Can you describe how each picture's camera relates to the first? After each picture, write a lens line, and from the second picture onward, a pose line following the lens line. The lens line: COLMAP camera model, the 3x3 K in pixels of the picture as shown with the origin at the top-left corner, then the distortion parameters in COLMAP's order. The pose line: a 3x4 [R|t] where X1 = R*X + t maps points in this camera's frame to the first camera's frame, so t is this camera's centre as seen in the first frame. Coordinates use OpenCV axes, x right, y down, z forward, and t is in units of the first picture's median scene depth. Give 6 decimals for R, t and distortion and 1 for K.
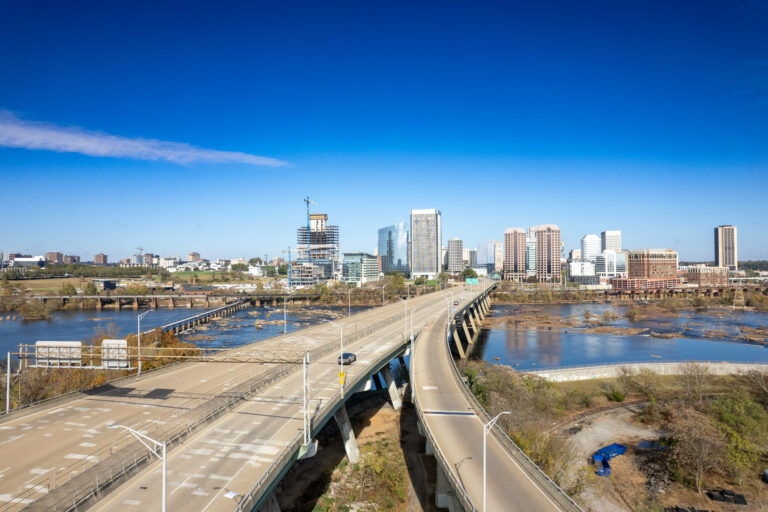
lens RADIAL K [[486.3, 0, 386.3], [0, 486.3, 260.8], [0, 0, 1]] dist [-0.055382, 0.041537]
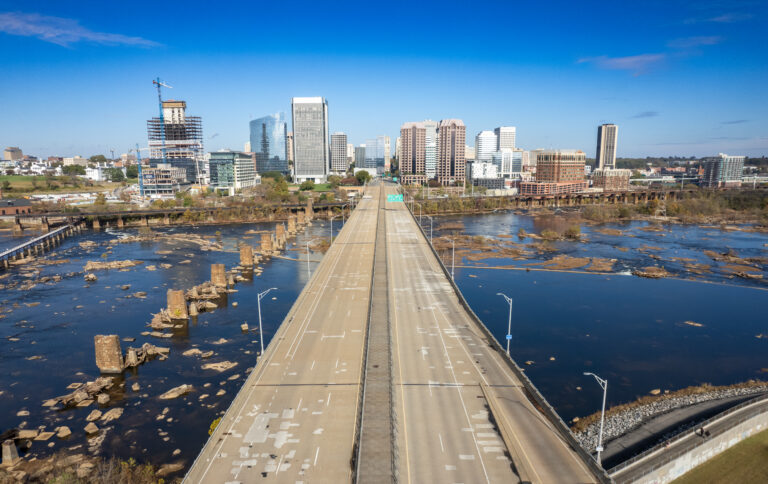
lens RADIAL K [[500.1, 0, 369.7], [0, 500.1, 263.9], [0, 0, 1]] dist [-0.058333, 0.039832]
pose [[0.975338, -0.044054, 0.216275, -0.015053], [-0.003347, 0.976813, 0.214068, -0.010933], [-0.220691, -0.209512, 0.952576, 0.117654]]
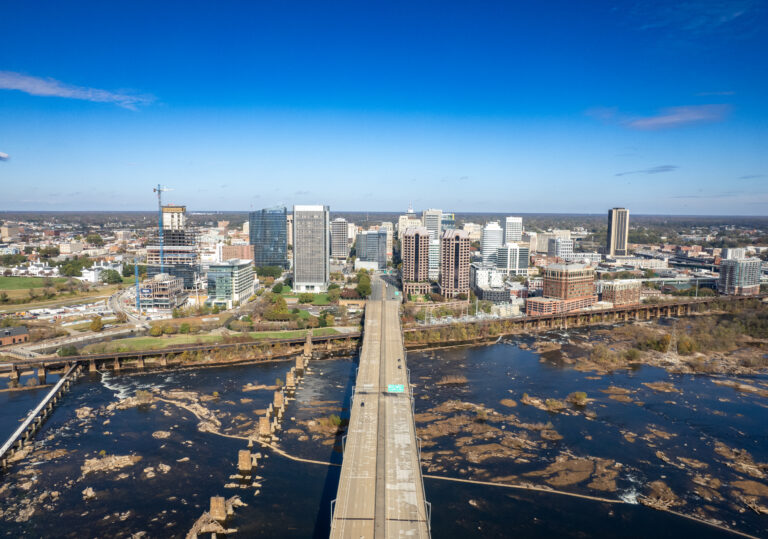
lens RADIAL K [[524.5, 0, 358.5], [0, 524.5, 280.0], [0, 0, 1]] dist [-0.054991, 0.034531]
pose [[0.980405, -0.012839, 0.196573, -0.015405], [-0.014539, 0.990437, 0.137201, -0.105339], [-0.196454, -0.137370, 0.970842, 0.120226]]
